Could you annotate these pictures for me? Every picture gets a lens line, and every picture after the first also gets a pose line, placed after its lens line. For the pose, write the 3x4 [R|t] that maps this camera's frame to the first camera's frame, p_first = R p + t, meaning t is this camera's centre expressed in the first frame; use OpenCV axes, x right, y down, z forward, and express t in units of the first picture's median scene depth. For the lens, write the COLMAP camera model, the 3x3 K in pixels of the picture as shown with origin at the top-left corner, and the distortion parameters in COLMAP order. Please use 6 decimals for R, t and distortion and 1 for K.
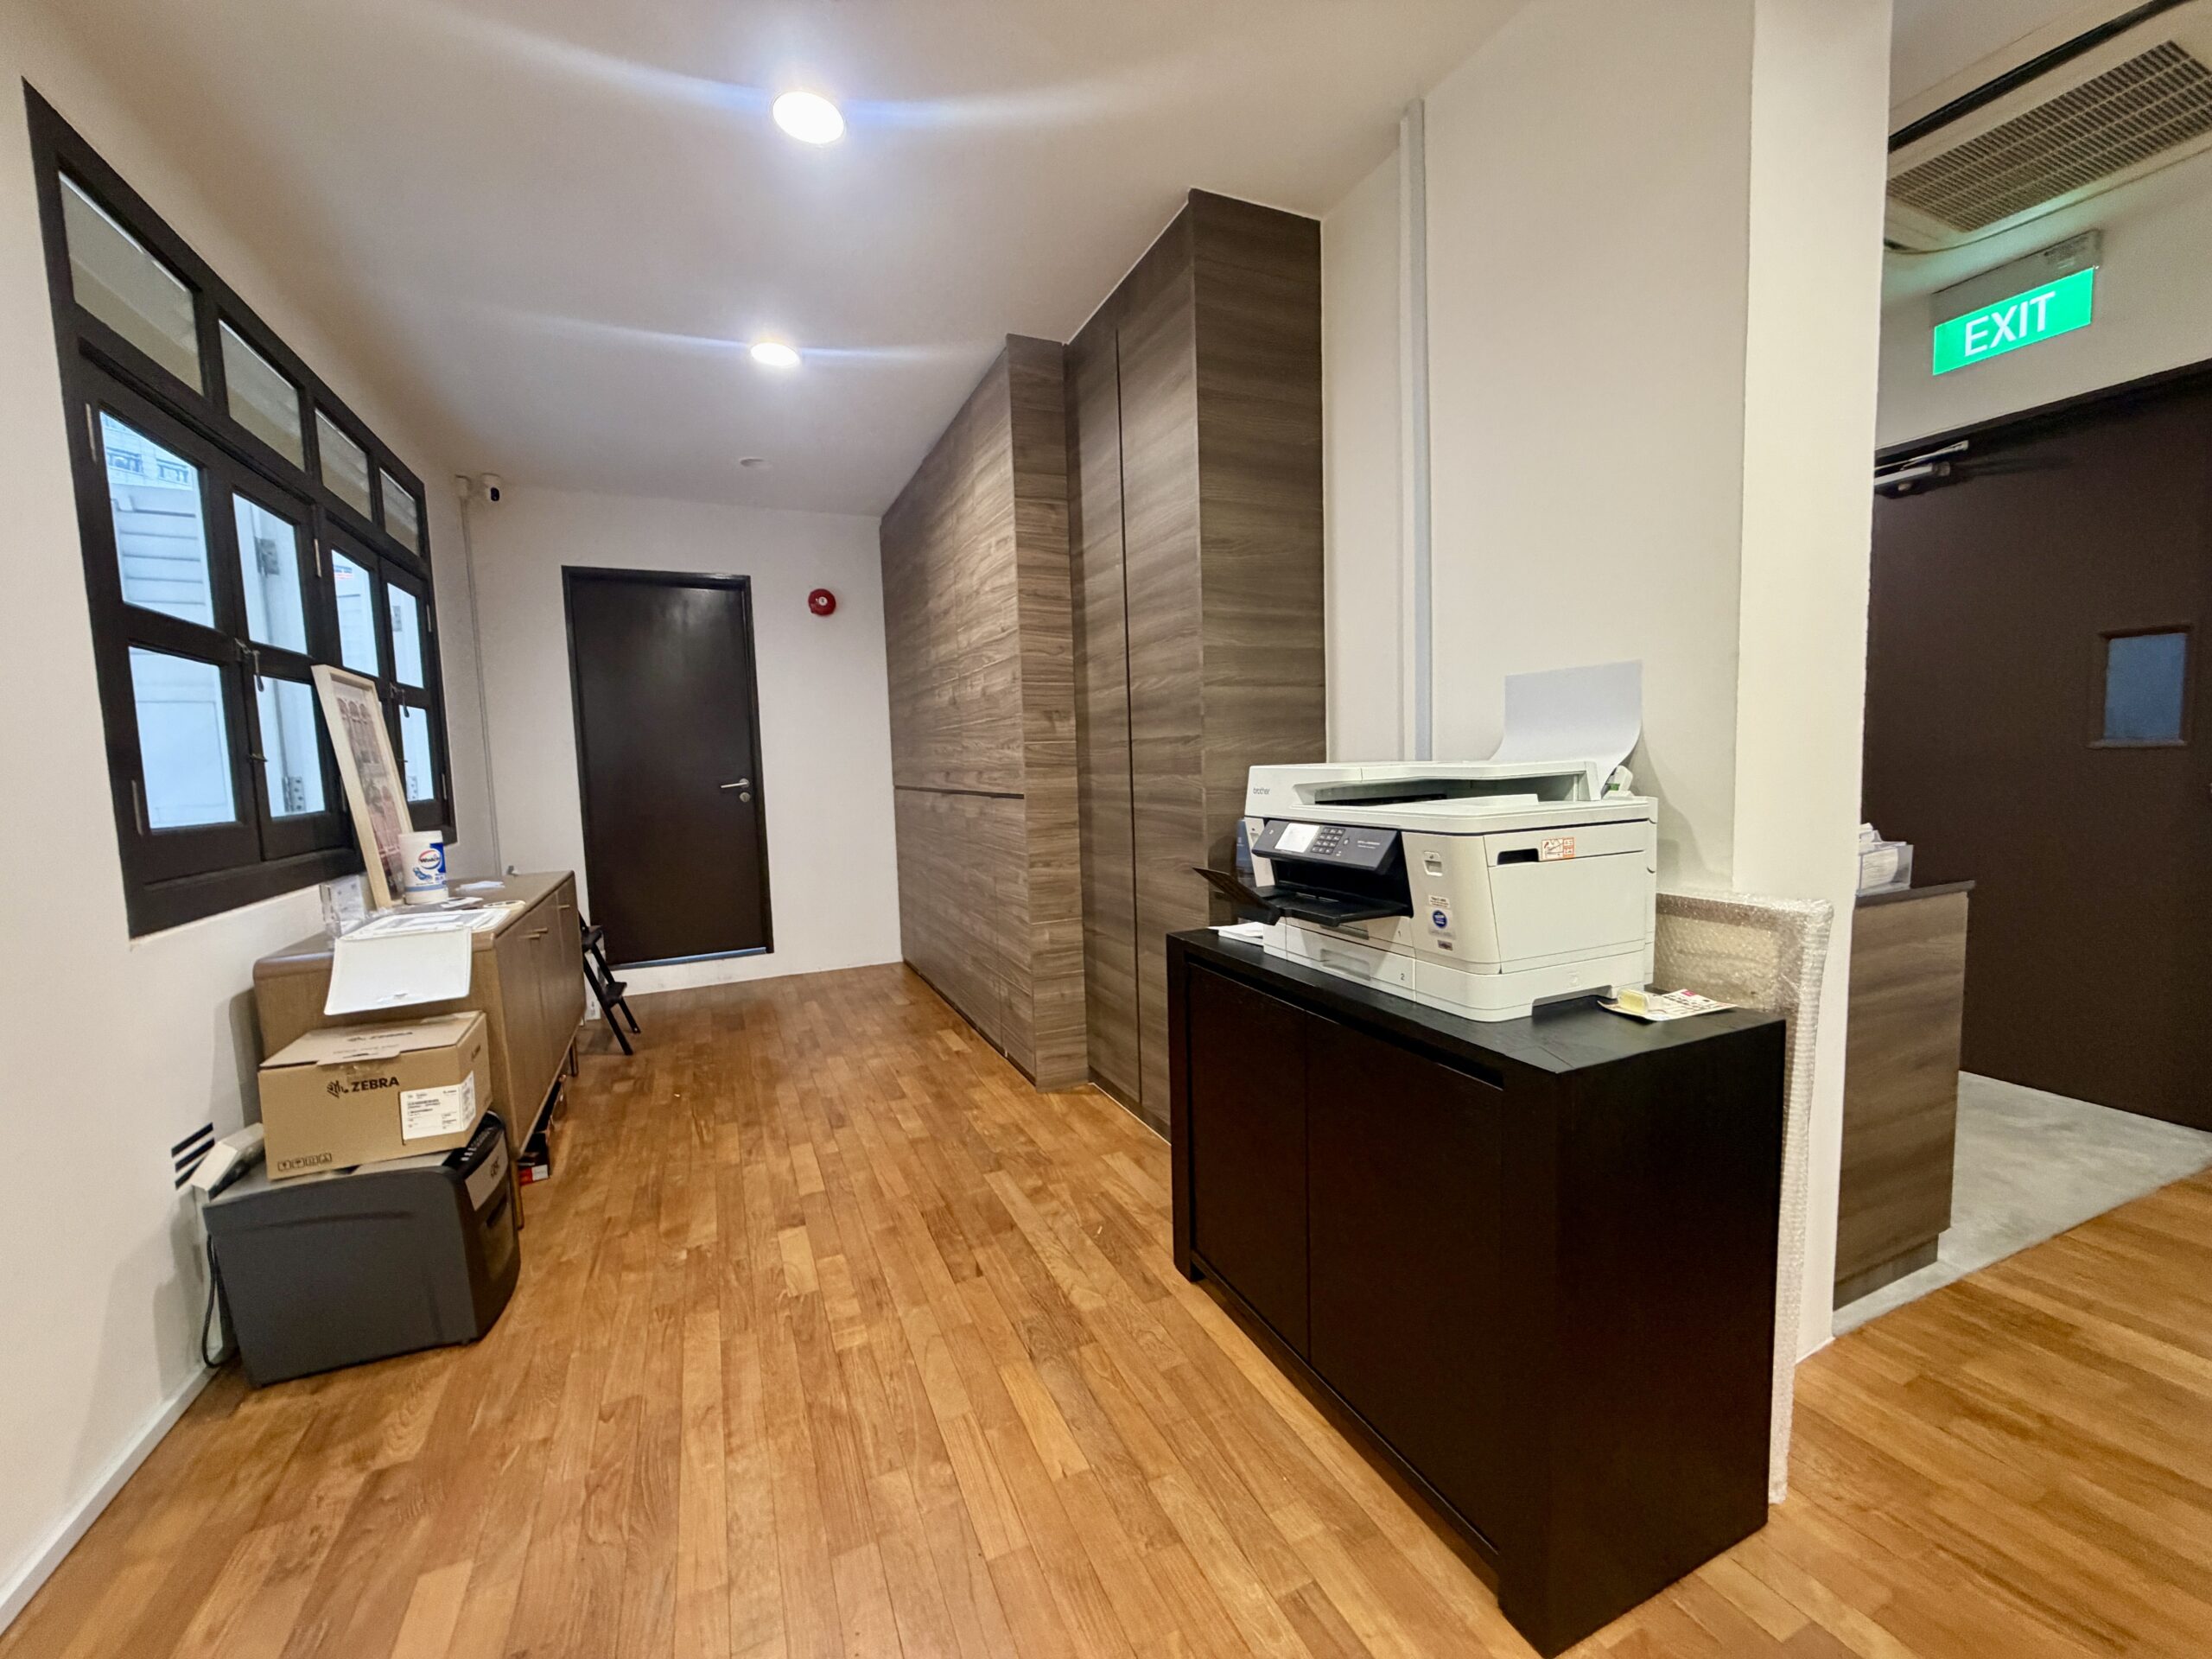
lens RADIAL K [[878.8, 0, 1106.0], [0, 878.8, 829.5], [0, 0, 1]] dist [-0.001009, -0.000143]
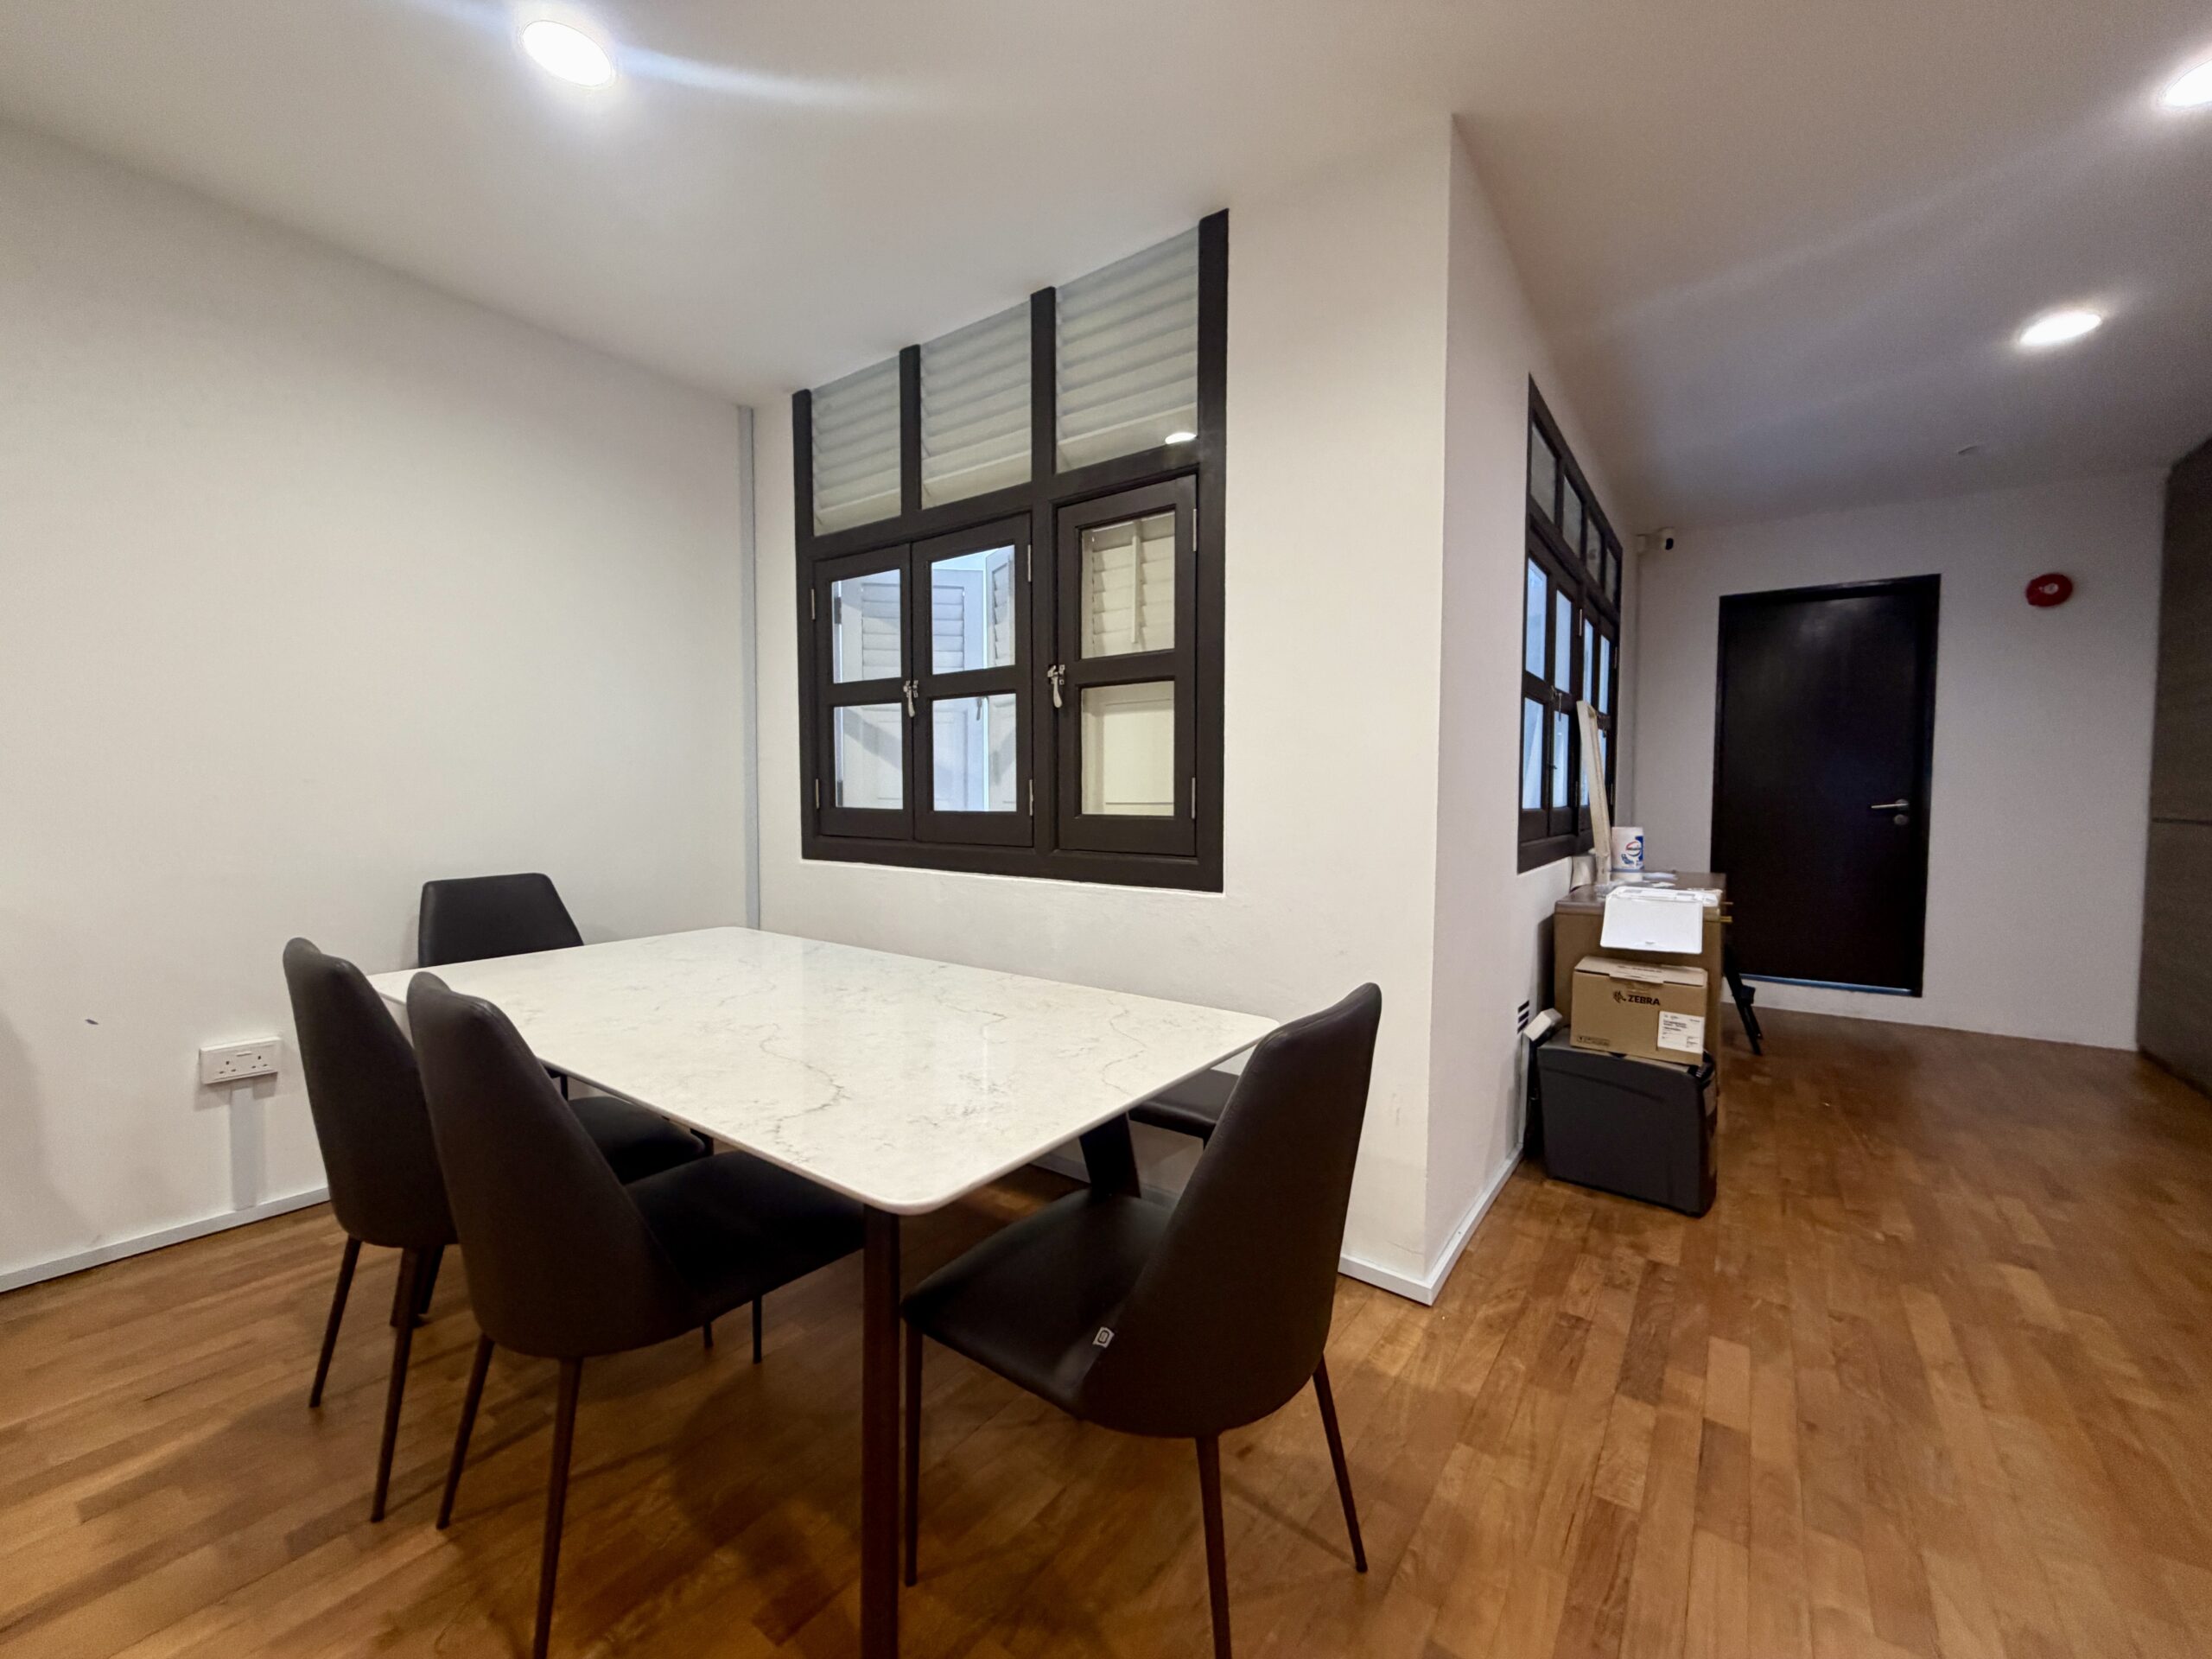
lens RADIAL K [[878.8, 0, 1106.0], [0, 878.8, 829.5], [0, 0, 1]] dist [-0.001009, -0.000143]
pose [[0.485294, 0.073211, -0.871280, -0.049884], [-0.092539, 0.995192, 0.032080, 0.050551], [0.869440, 0.065059, 0.489736, -0.398535]]
